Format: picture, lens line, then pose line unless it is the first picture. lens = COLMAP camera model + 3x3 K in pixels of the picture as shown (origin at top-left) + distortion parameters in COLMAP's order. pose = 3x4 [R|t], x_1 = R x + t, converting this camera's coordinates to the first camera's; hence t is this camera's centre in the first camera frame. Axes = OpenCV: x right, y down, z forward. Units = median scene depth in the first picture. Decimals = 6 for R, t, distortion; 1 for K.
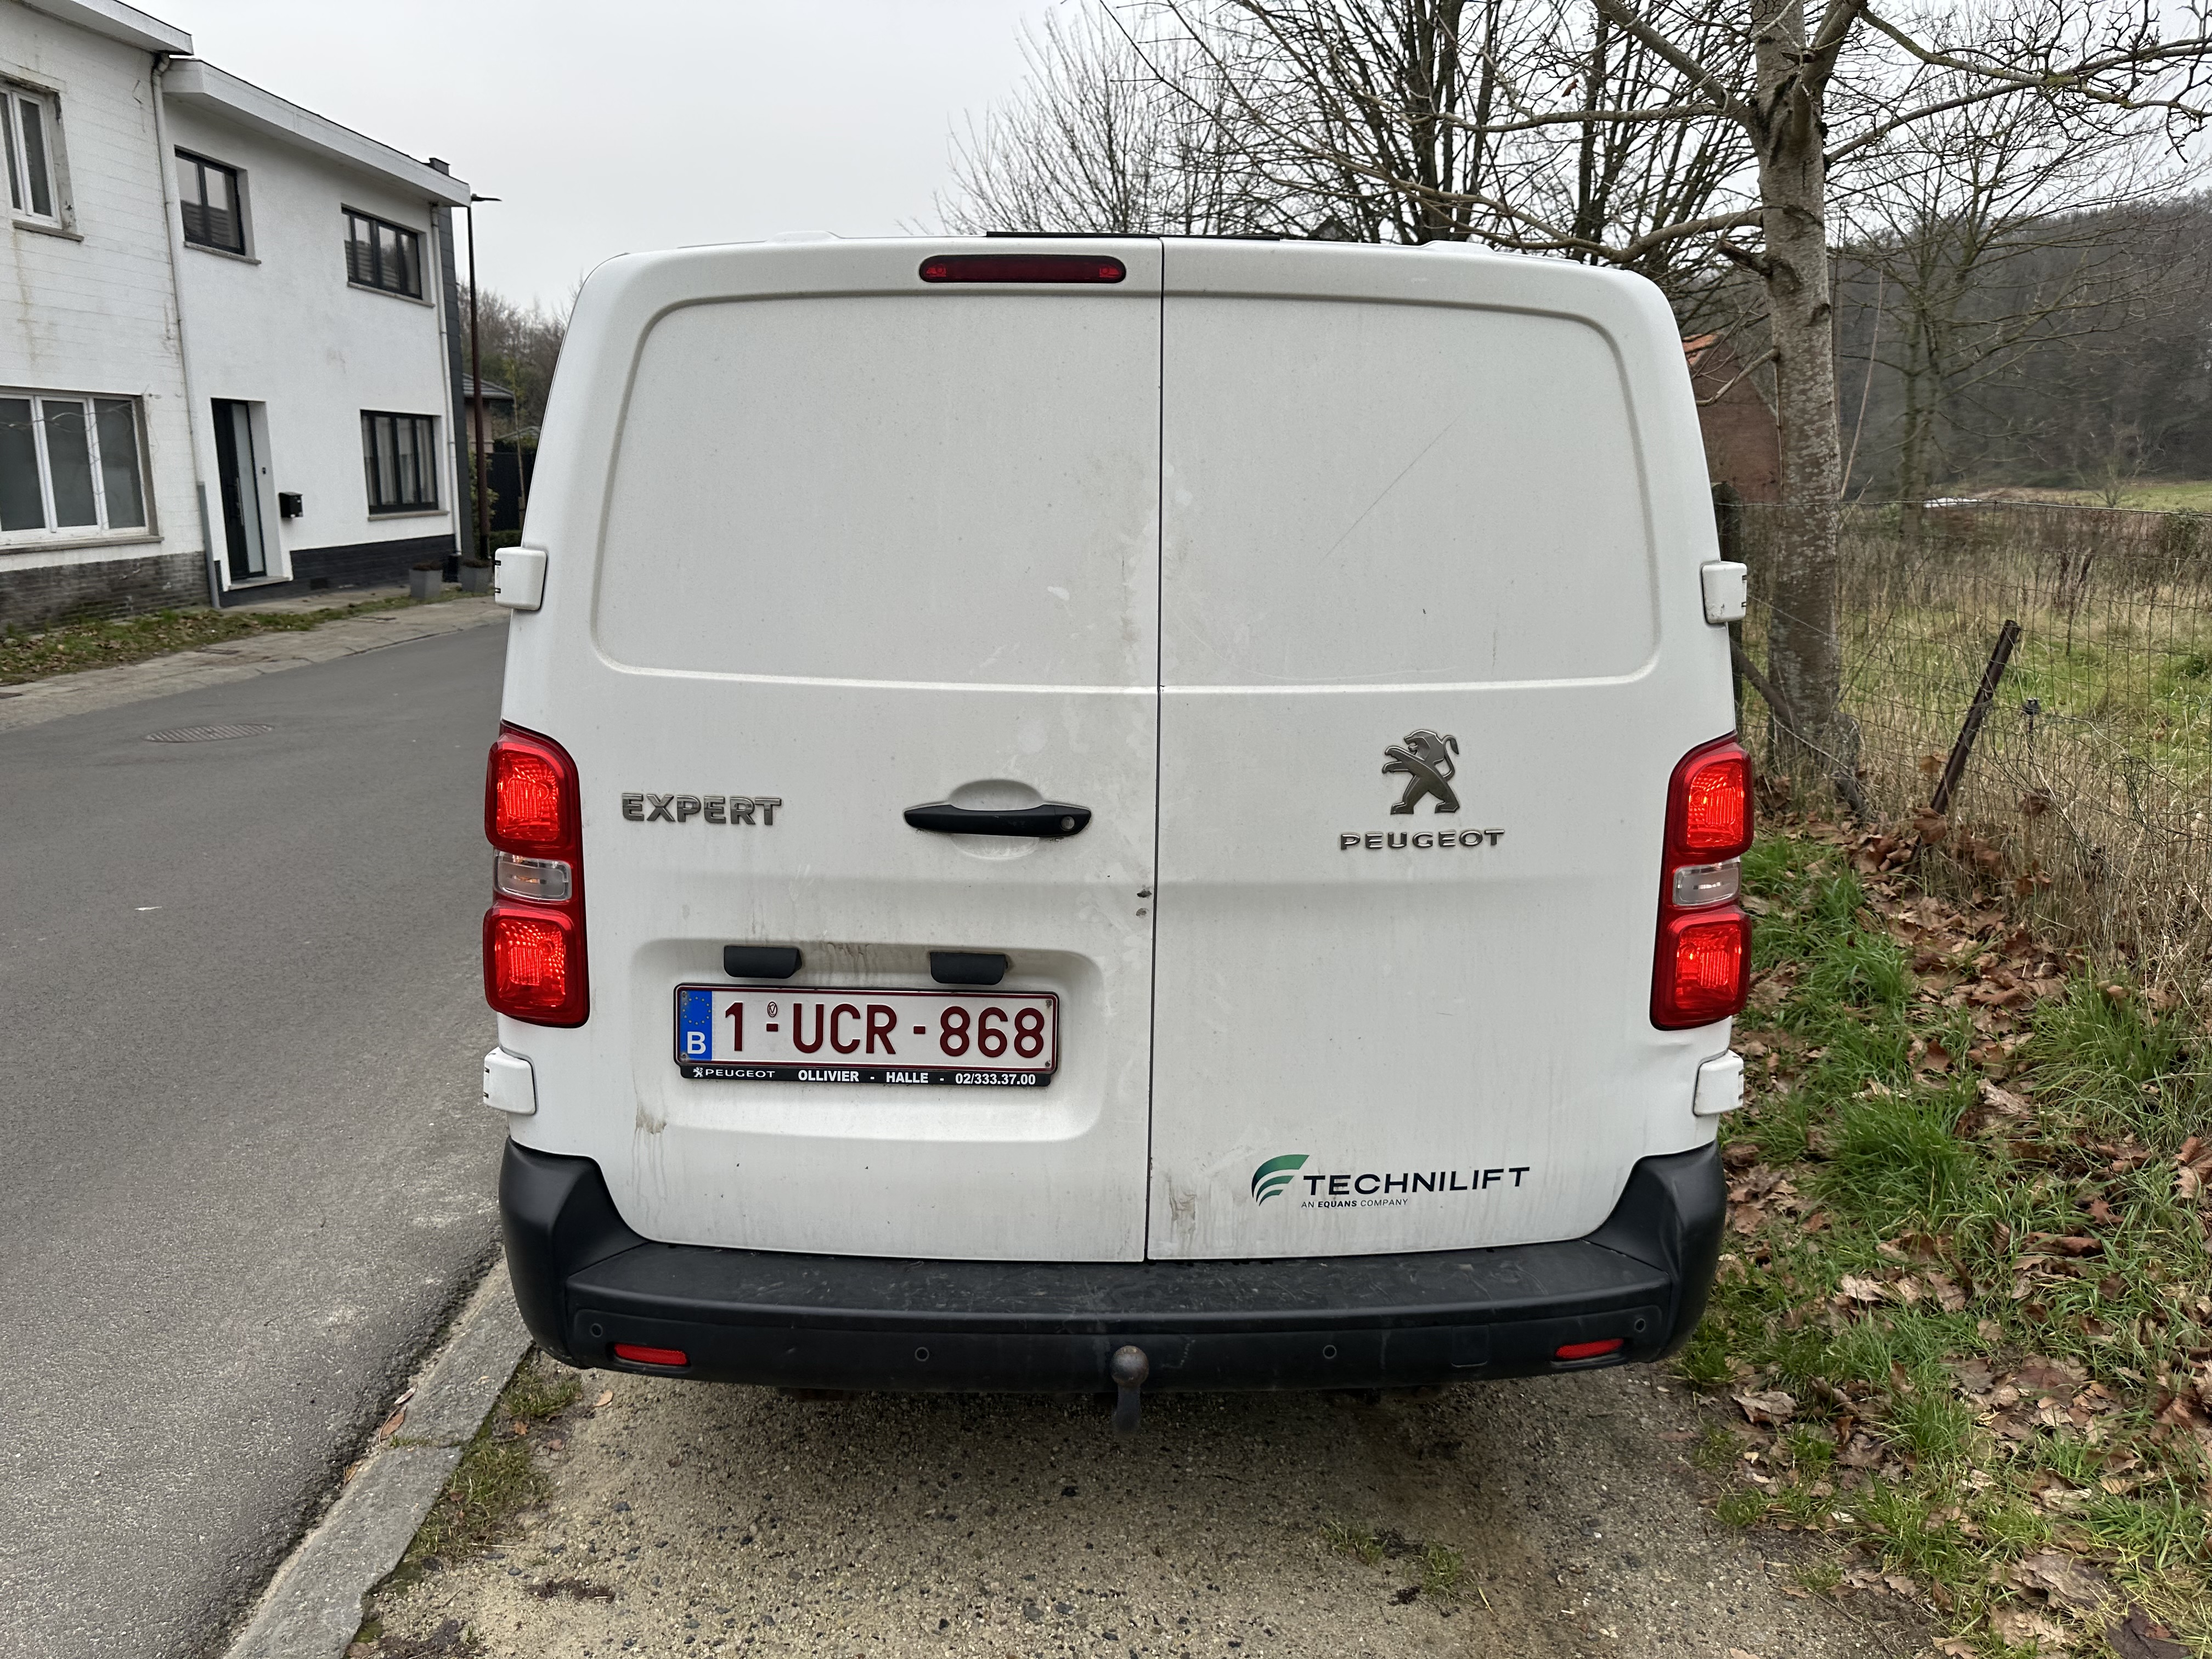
lens RADIAL K [[1560.2, 0, 1106.0], [0, 1560.2, 829.5], [0, 0, 1]] dist [0.035066, -0.038861]
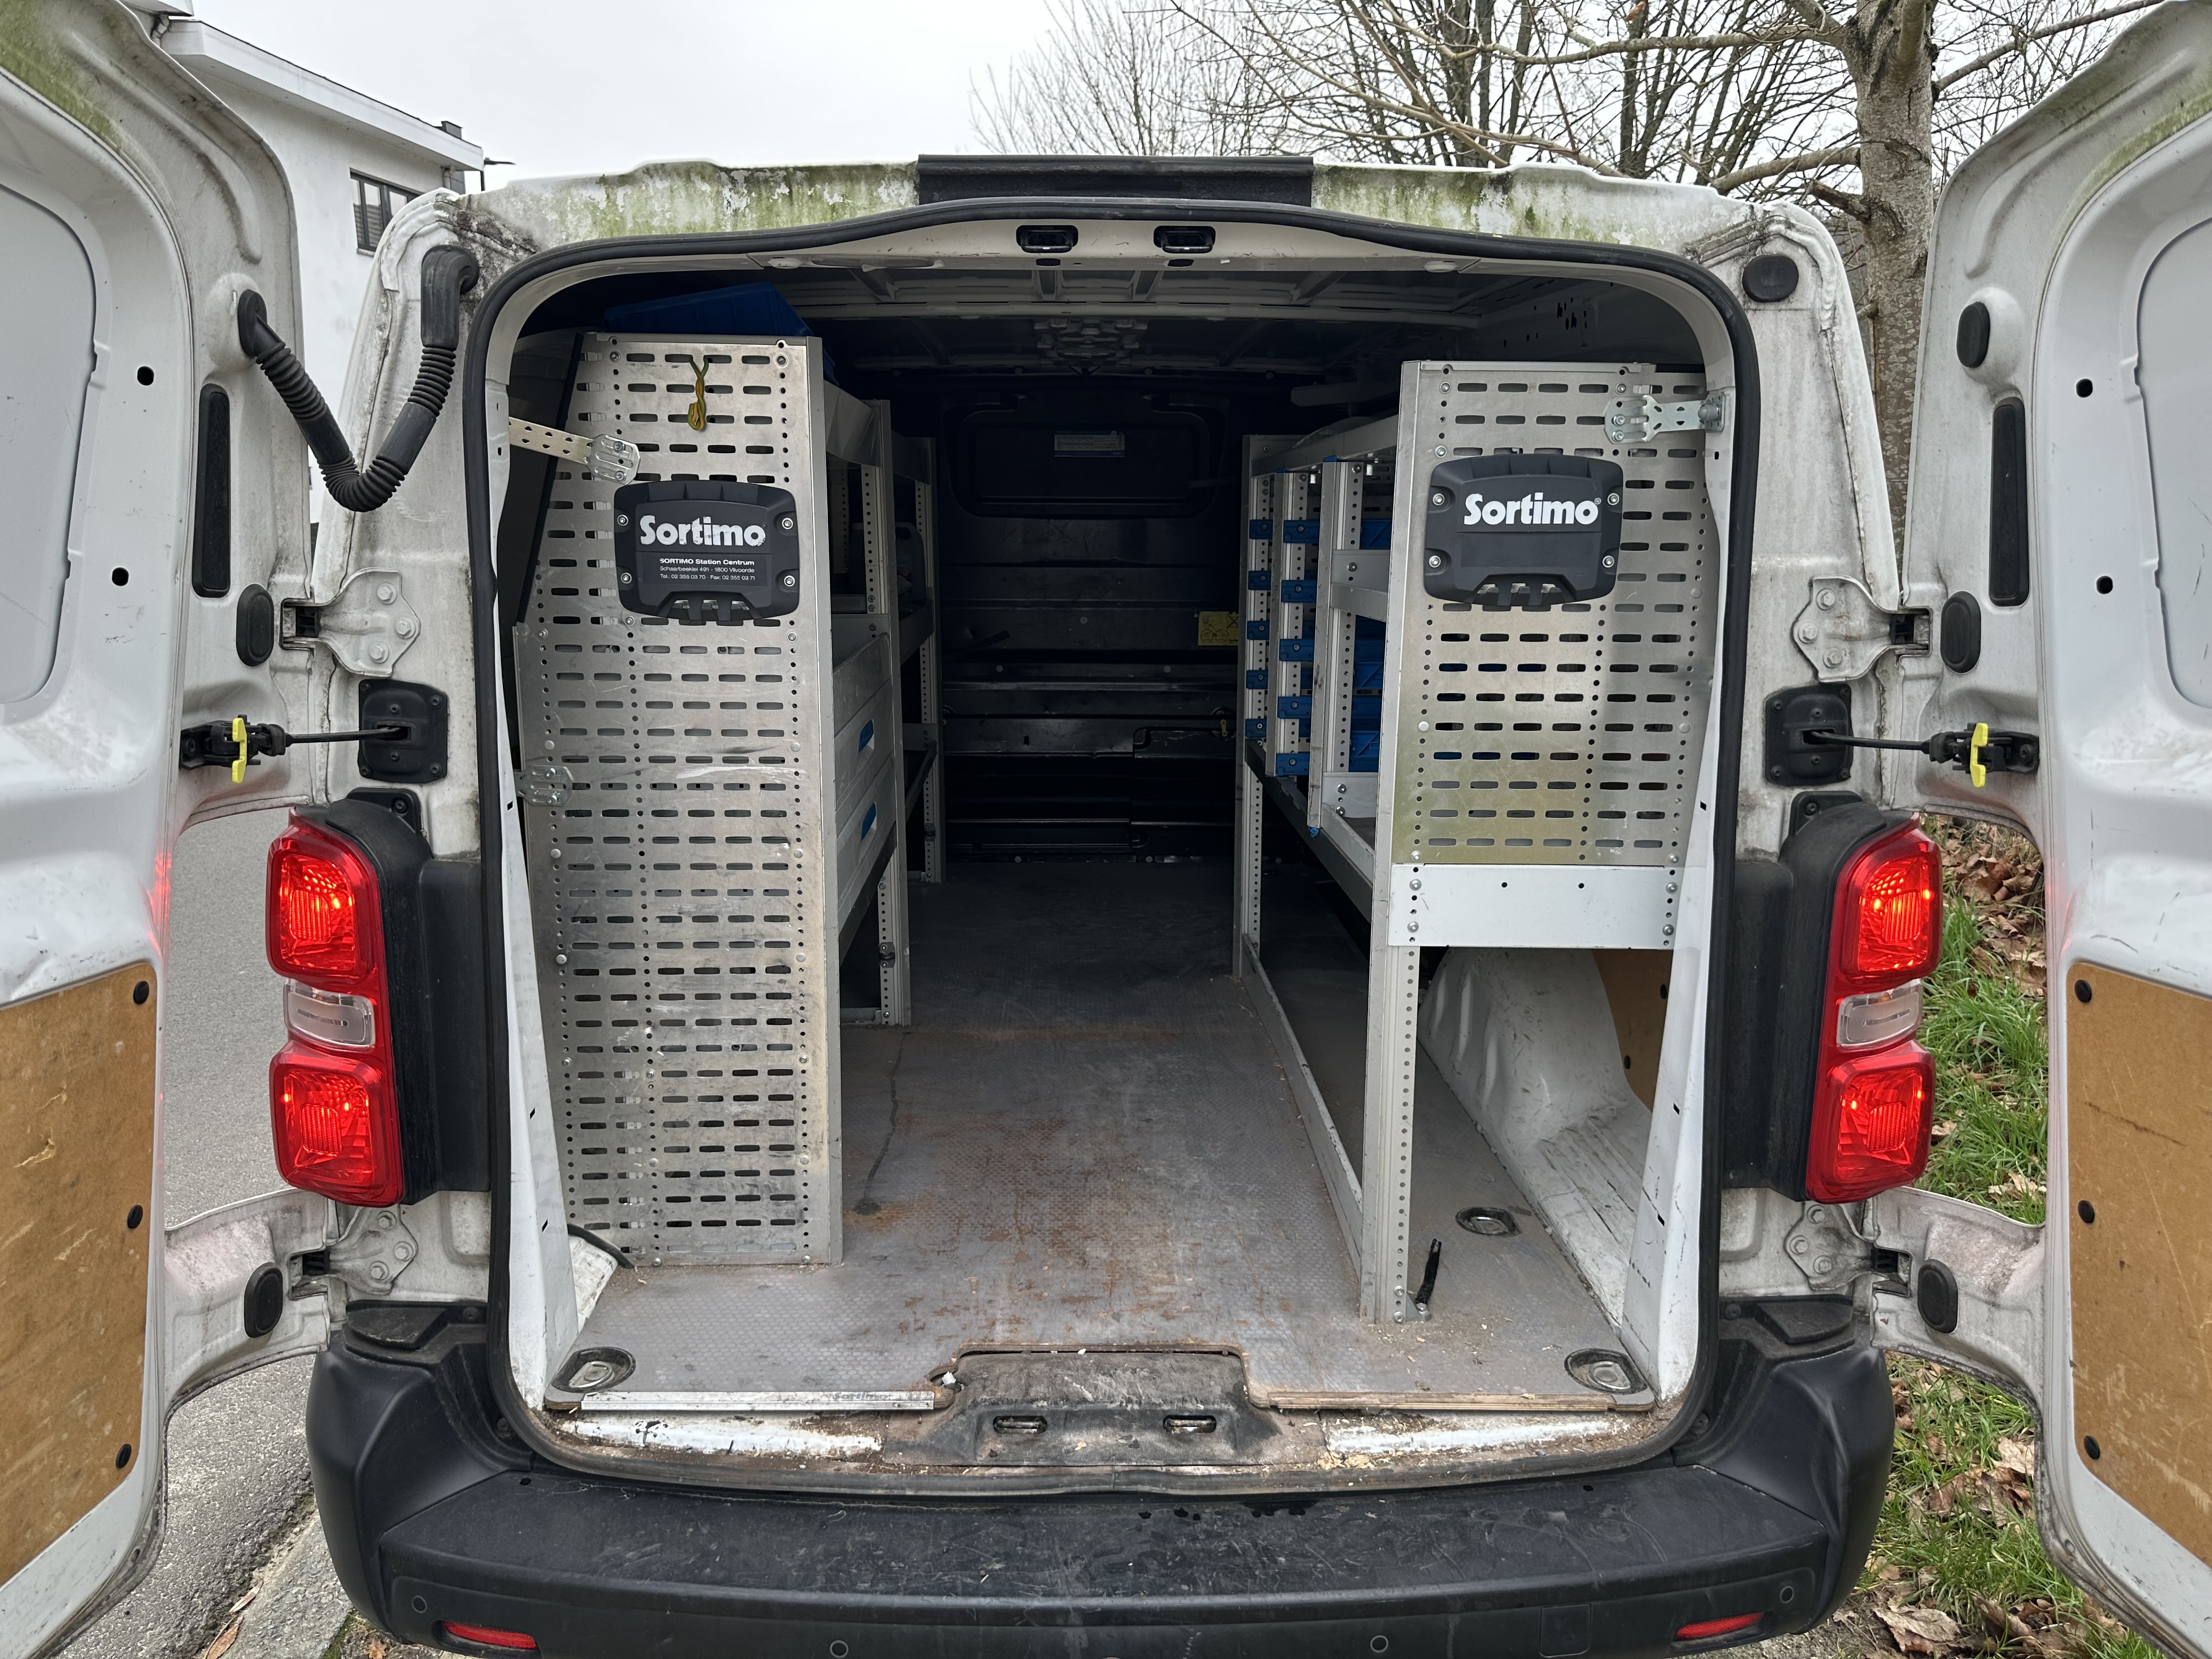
lens RADIAL K [[1580.1, 0, 1098.1], [0, 1580.1, 830.3], [0, 0, 1]] dist [0.007818, -0.001623]
pose [[0.999748, -0.001321, -0.022421, 0.022953], [0.001772, 0.999796, 0.020102, -0.068540], [0.022390, -0.020136, 0.999547, 0.224585]]
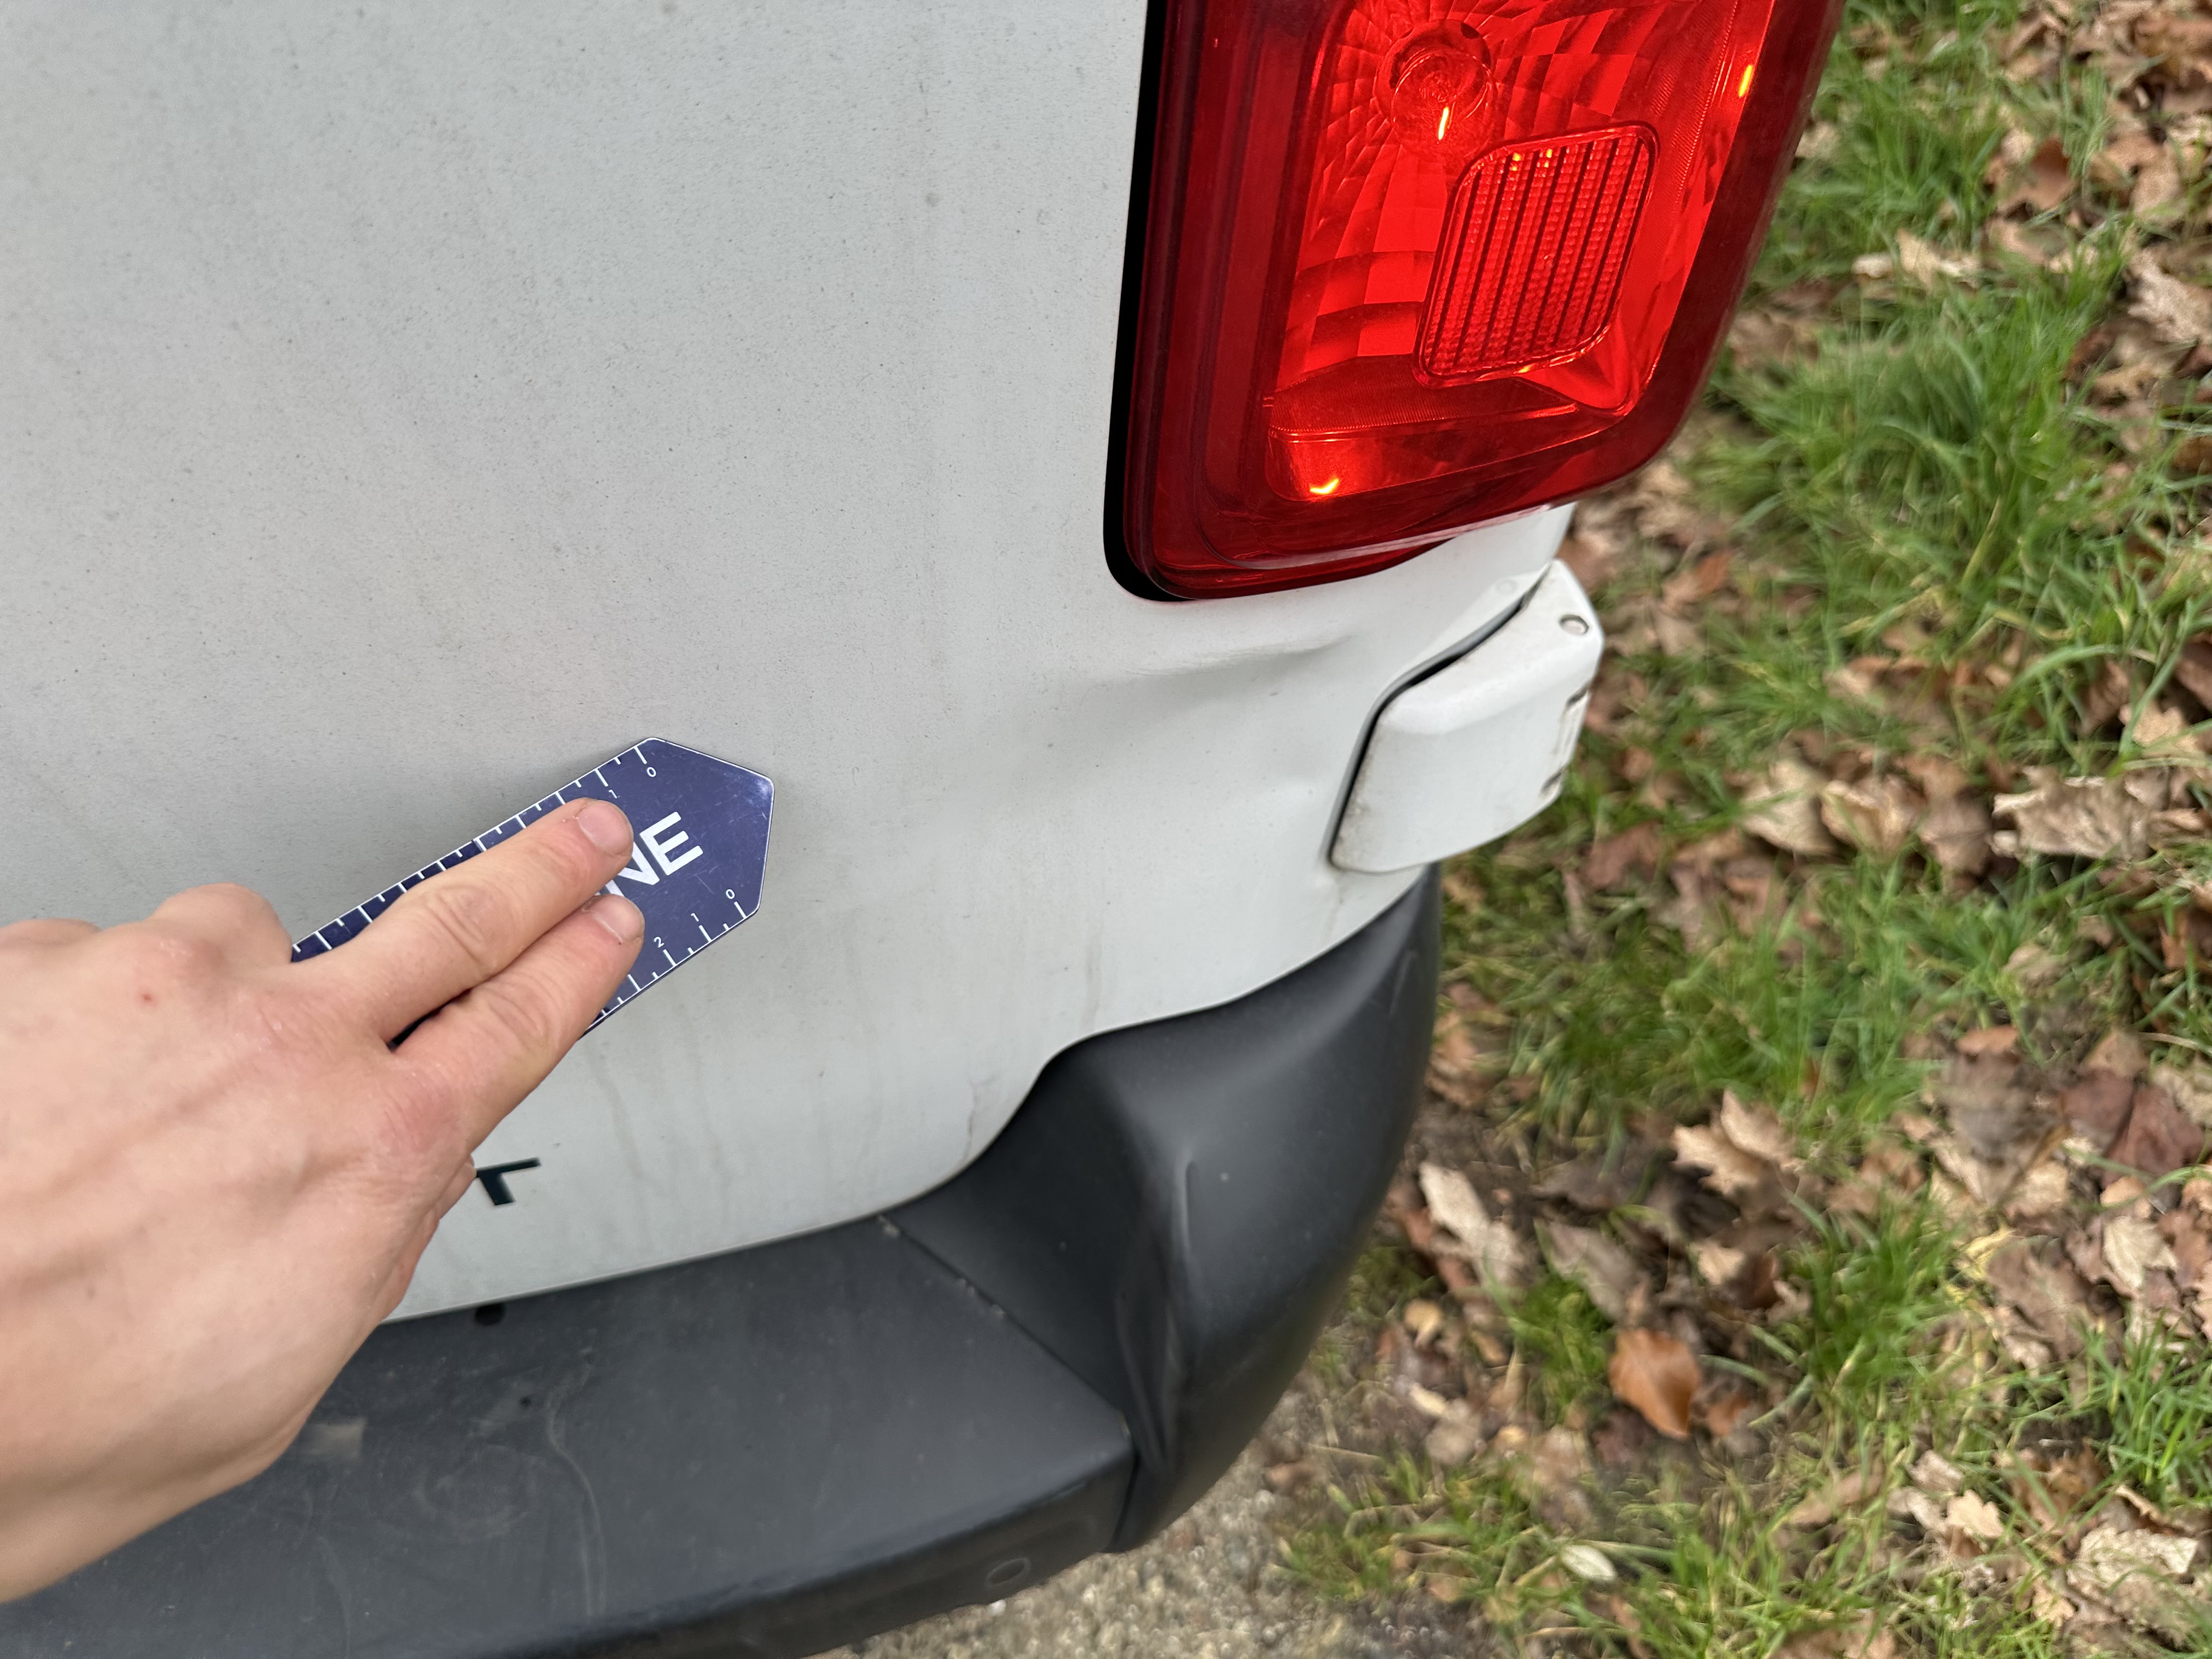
lens RADIAL K [[1584.4, 0, 1182.7], [0, 1584.4, 829.1], [0, 0, 1]] dist [0.059068, -0.092769]
pose [[0.991332, -0.008691, 0.131096, 0.346643], [-0.072132, 0.797978, 0.598355, 0.056091], [-0.109812, -0.602624, 0.790434, 0.888975]]
